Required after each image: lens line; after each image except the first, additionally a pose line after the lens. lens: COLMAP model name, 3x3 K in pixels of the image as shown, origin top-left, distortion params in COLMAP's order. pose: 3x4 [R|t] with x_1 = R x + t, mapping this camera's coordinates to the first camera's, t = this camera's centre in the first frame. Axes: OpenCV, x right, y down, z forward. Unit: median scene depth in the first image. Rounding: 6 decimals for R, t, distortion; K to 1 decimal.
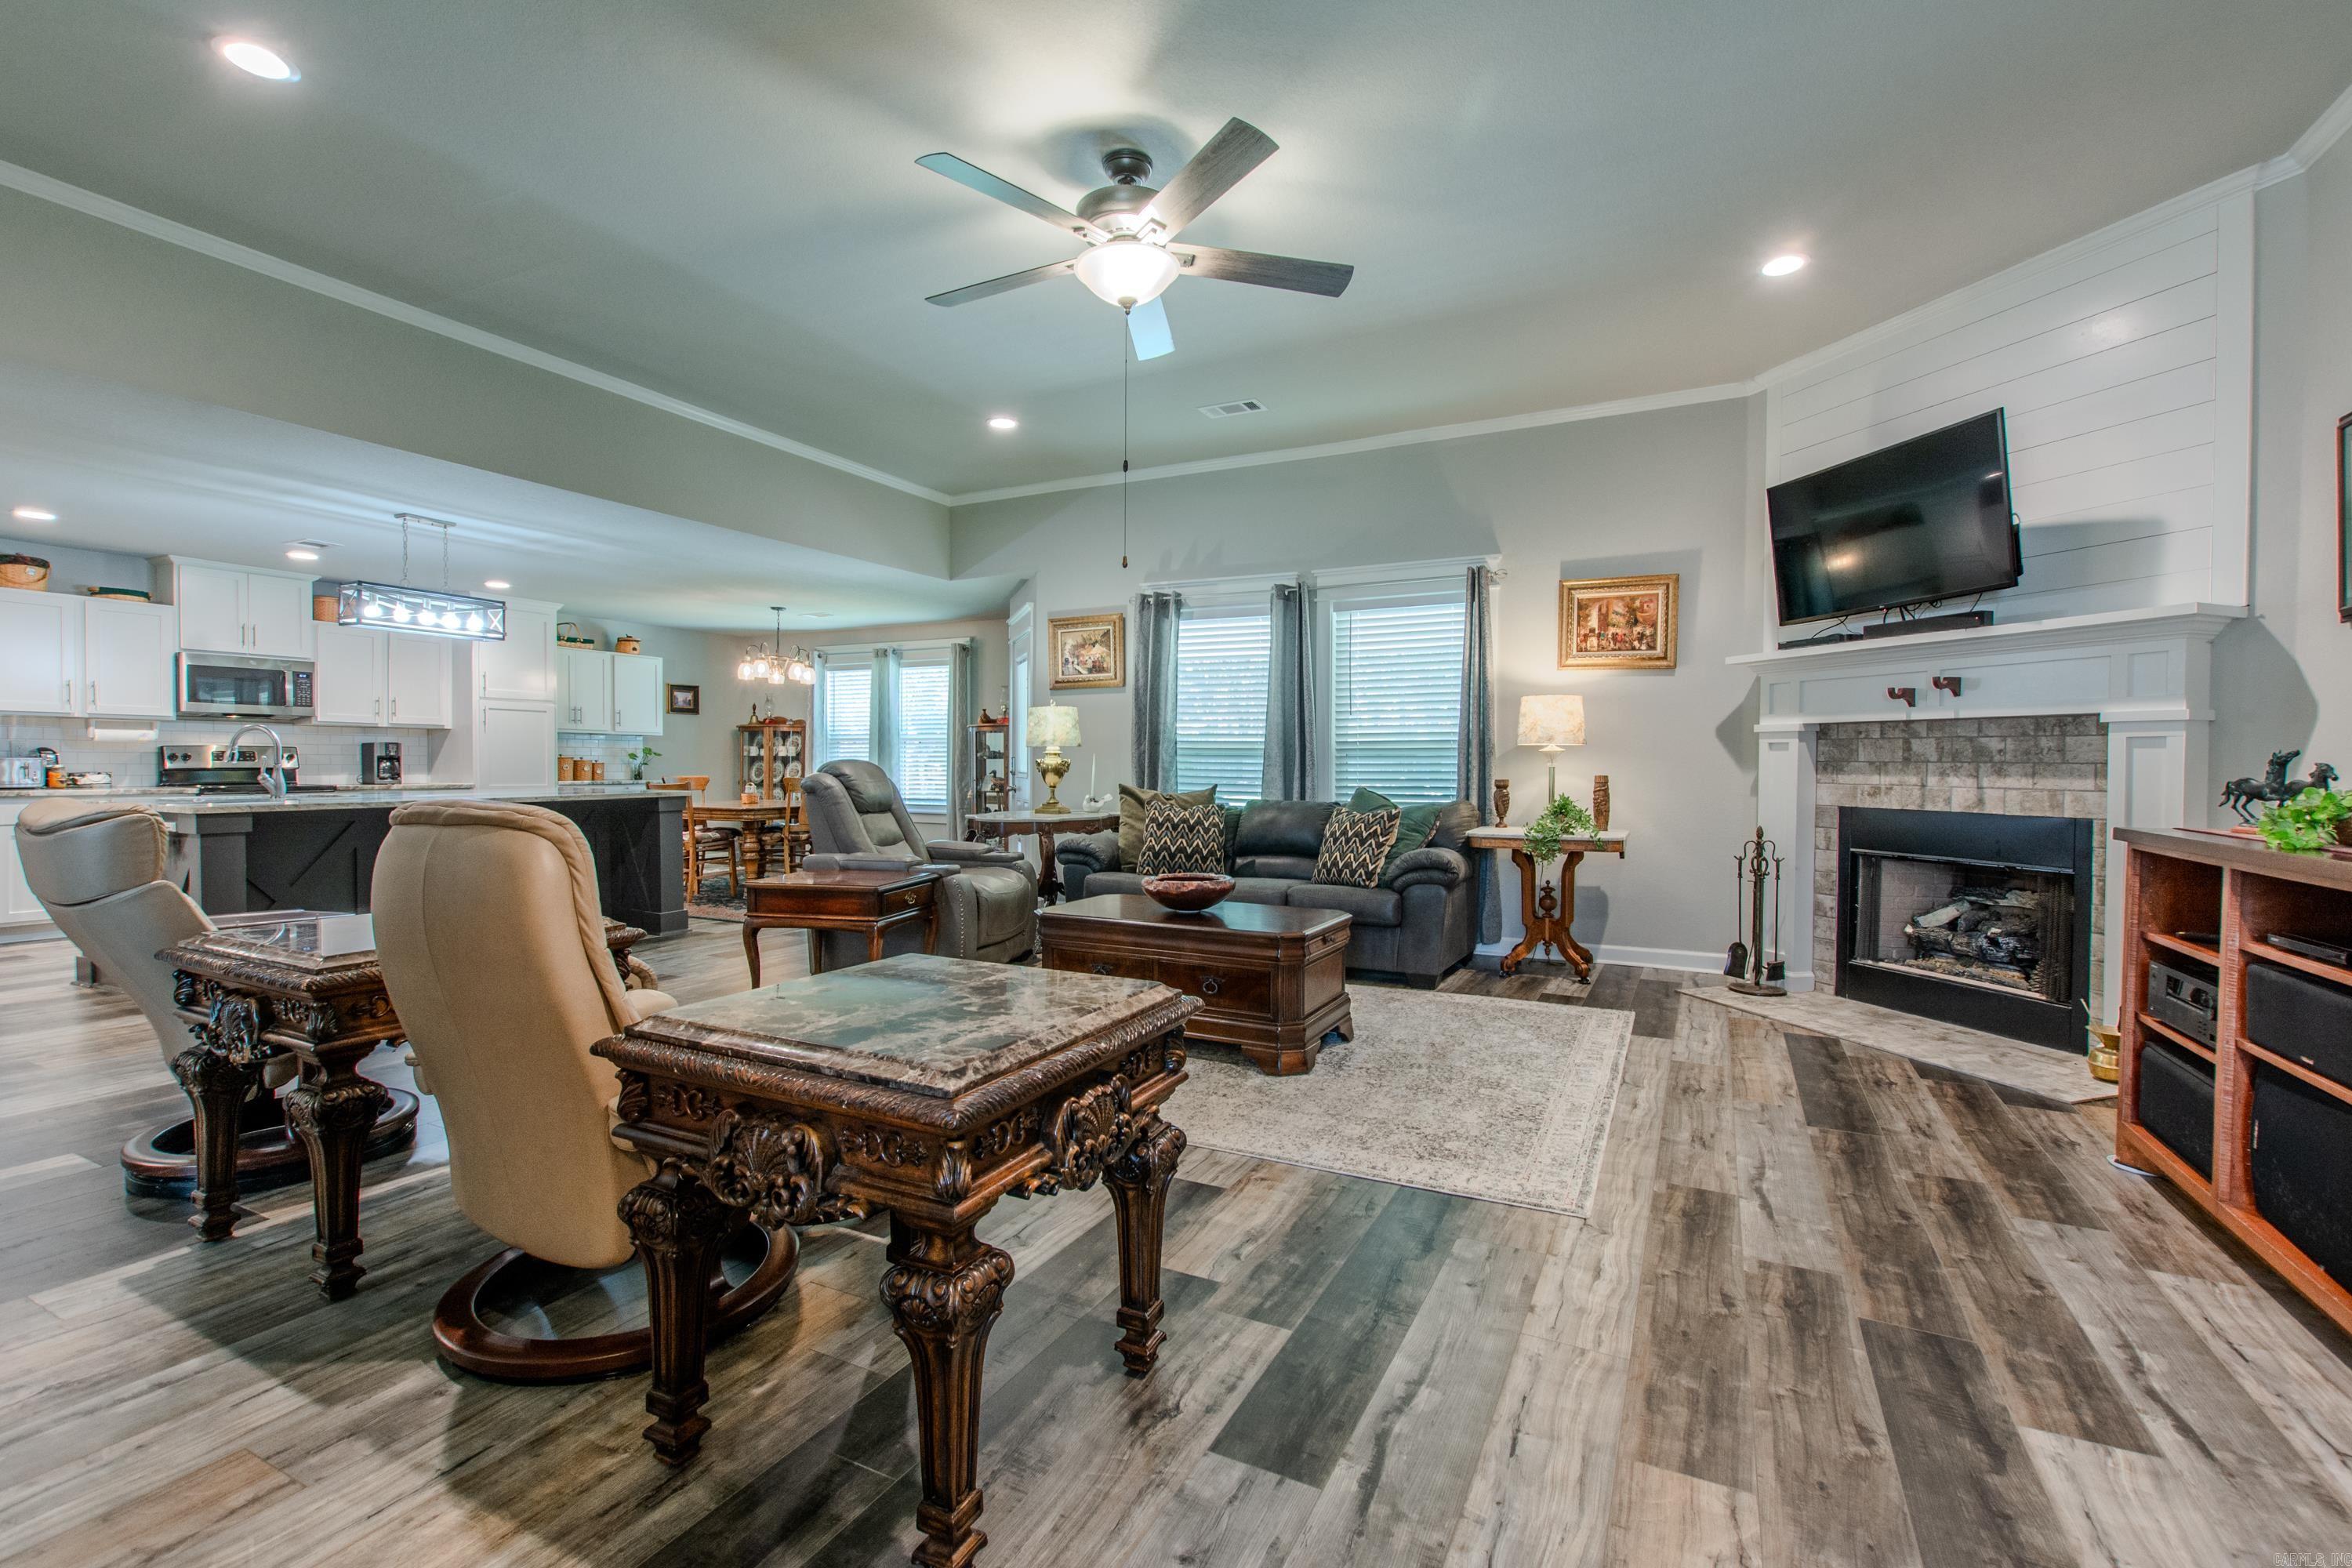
lens RADIAL K [[1029.2, 0, 1186.4], [0, 1029.2, 782.4], [0, 0, 1]] dist [0.006394, -0.003957]
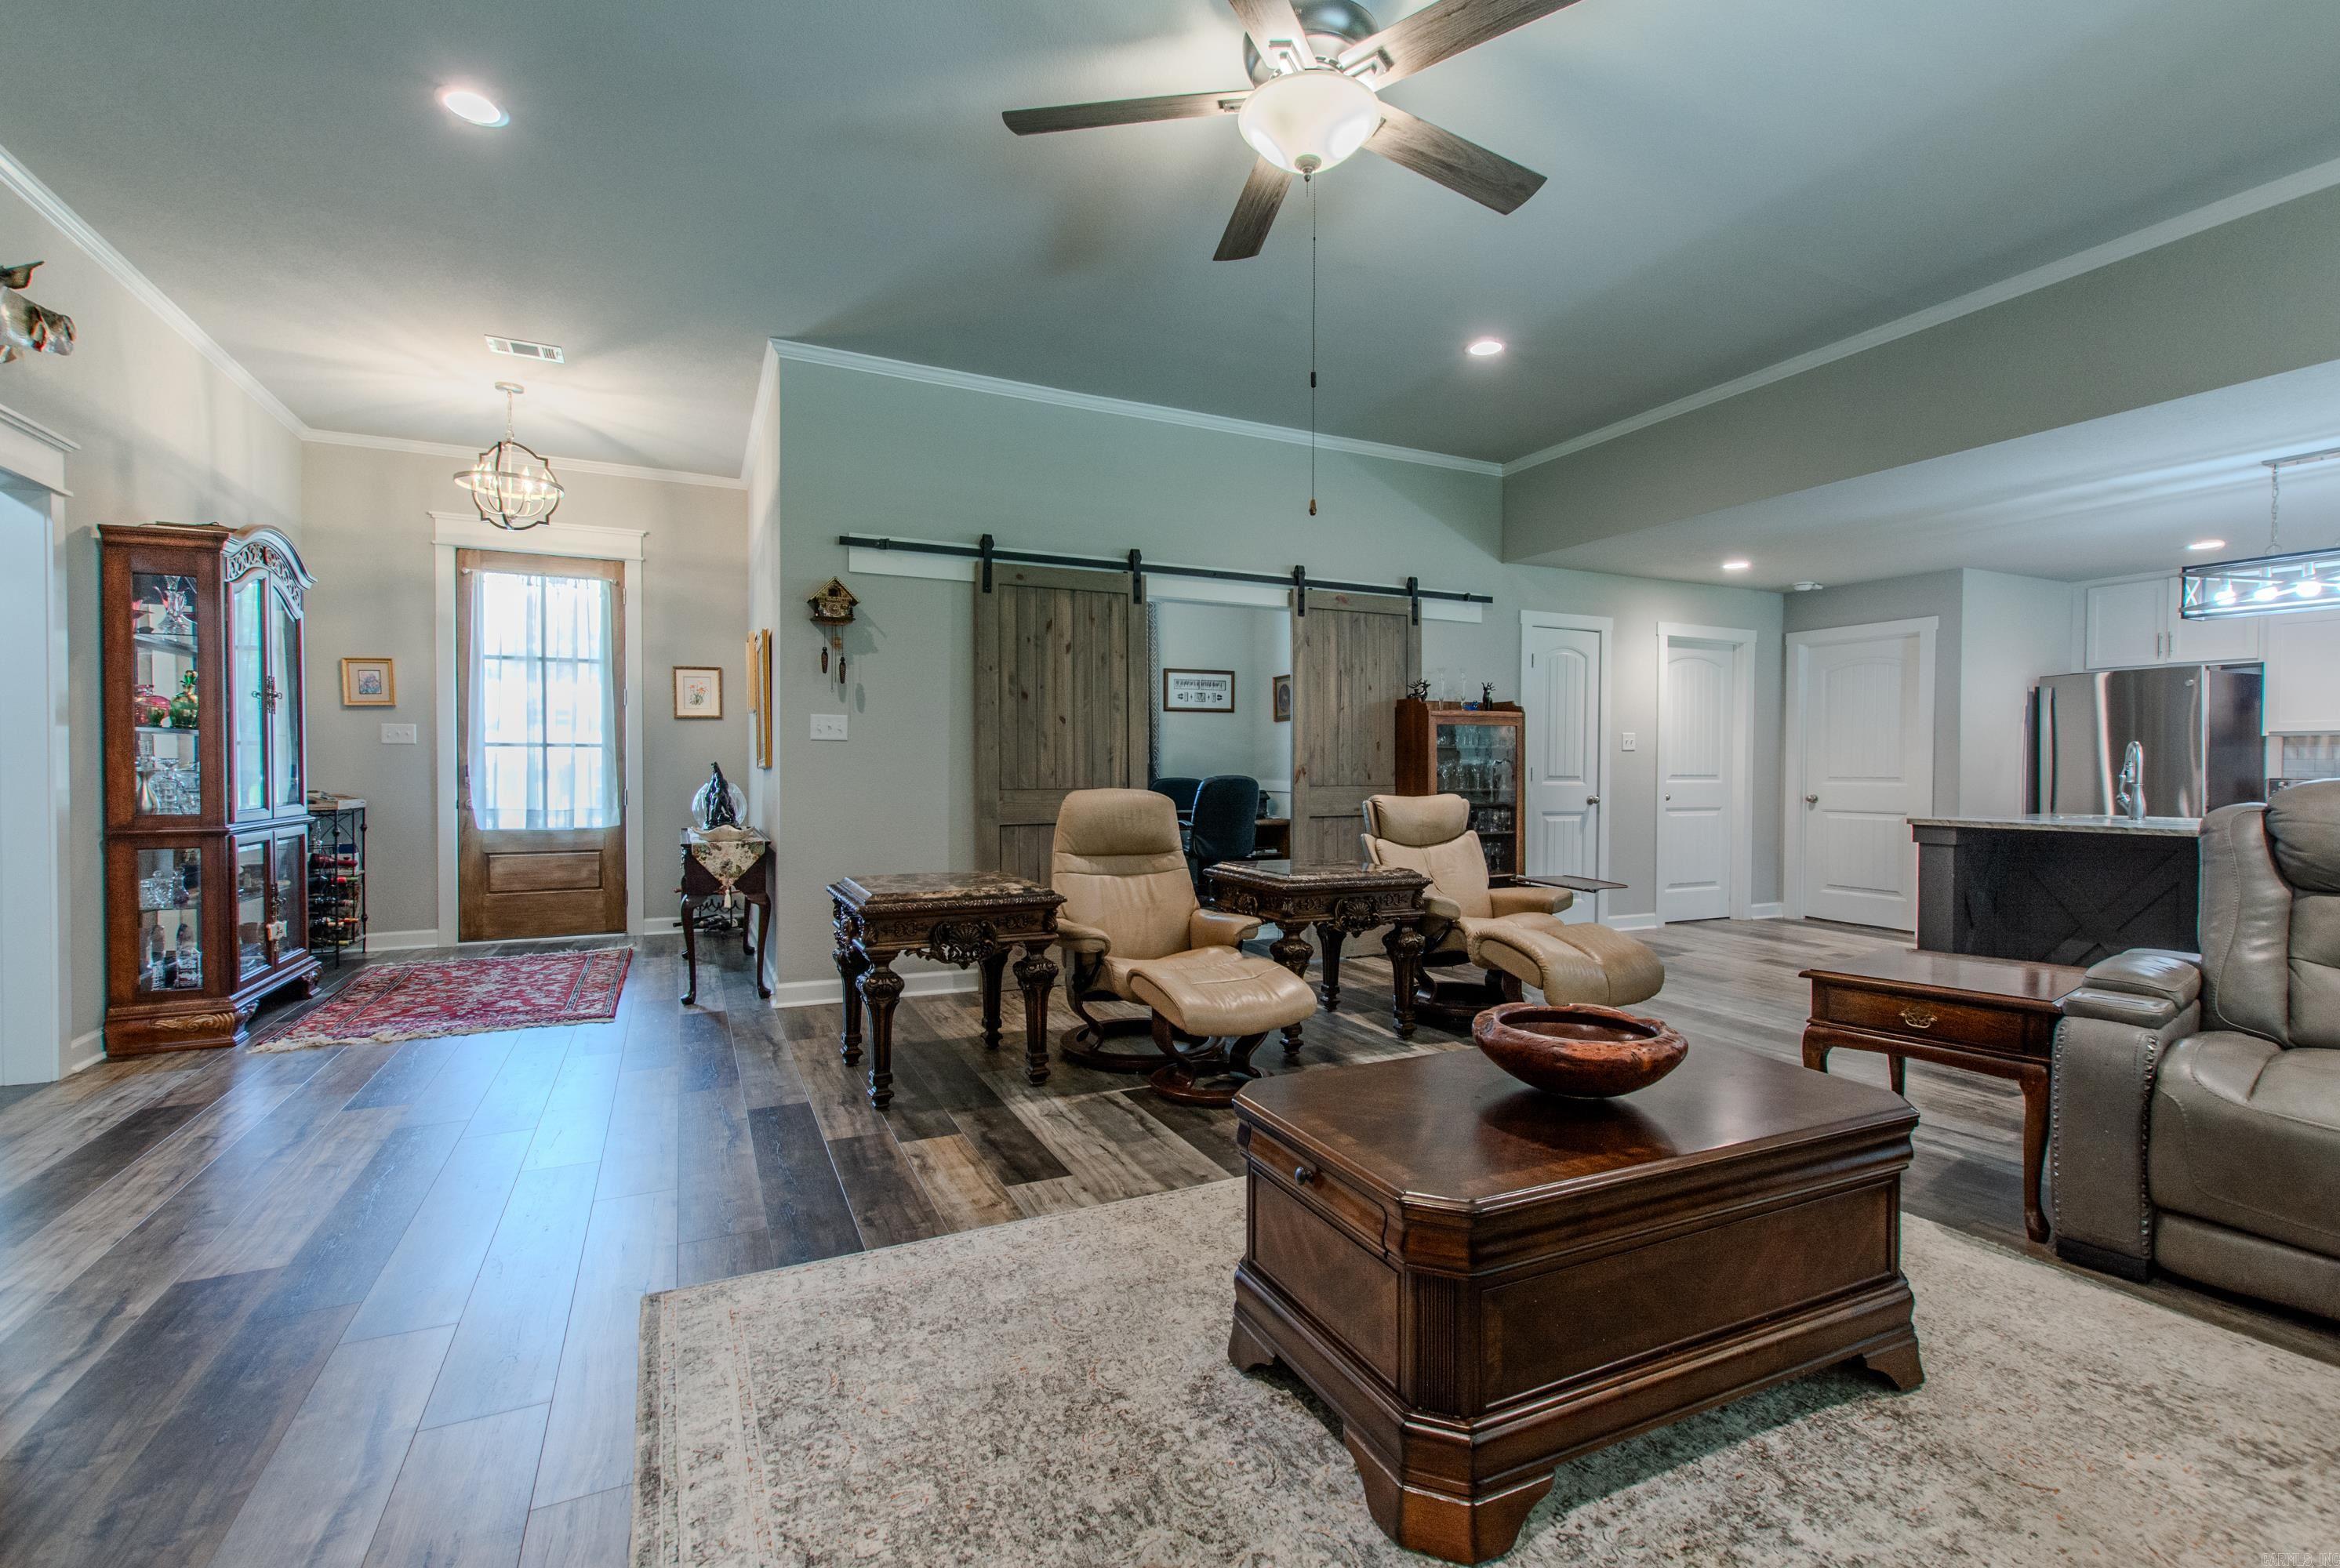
lens RADIAL K [[1028.4, 0, 1172.5], [0, 1028.4, 782.8], [0, 0, 1]] dist [-0.000931, -0.000151]
pose [[-0.608809, 0.002639, -0.793312, 0.353878], [-0.023345, 0.999502, 0.021240, -0.016273], [0.792973, 0.031451, -0.608444, 0.821132]]
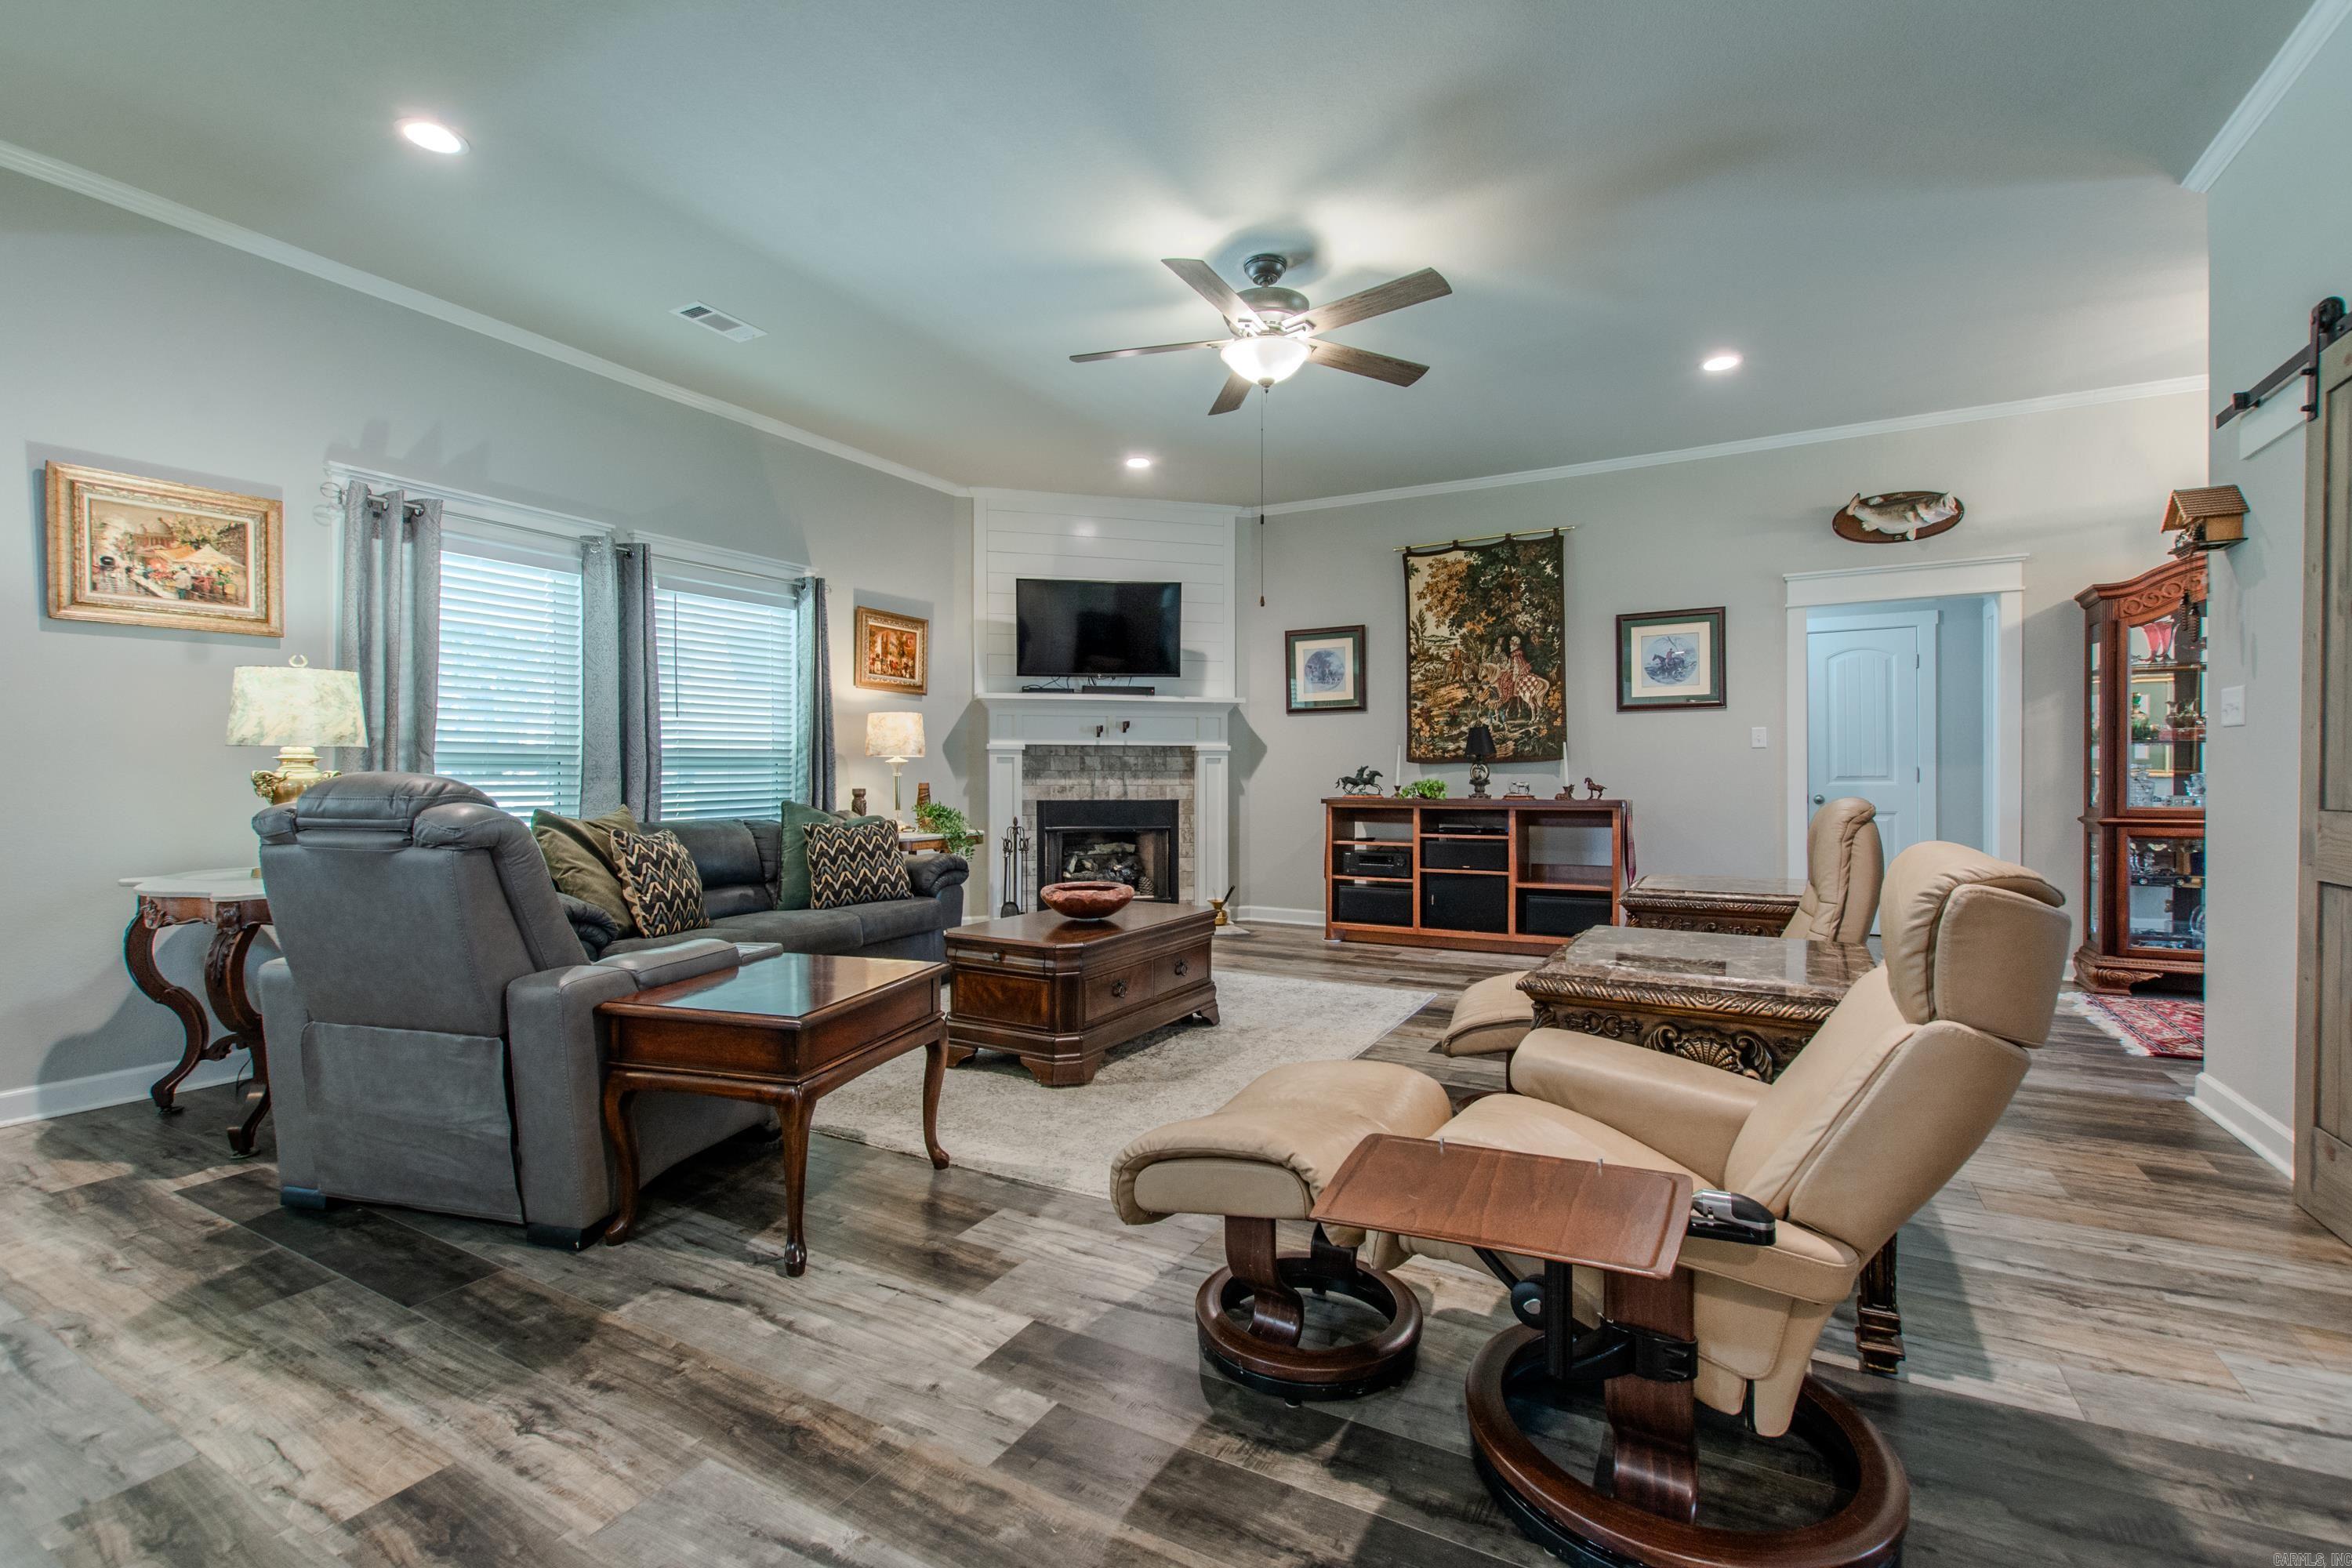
lens RADIAL K [[1029.2, 0, 1186.4], [0, 1029.2, 782.4], [0, 0, 1]] dist [0.006394, -0.003957]
pose [[0.030421, -0.014781, 0.999428, -0.733031], [0.022026, 0.999658, 0.014114, -0.016537], [-0.999294, 0.021584, 0.030736, 0.628534]]
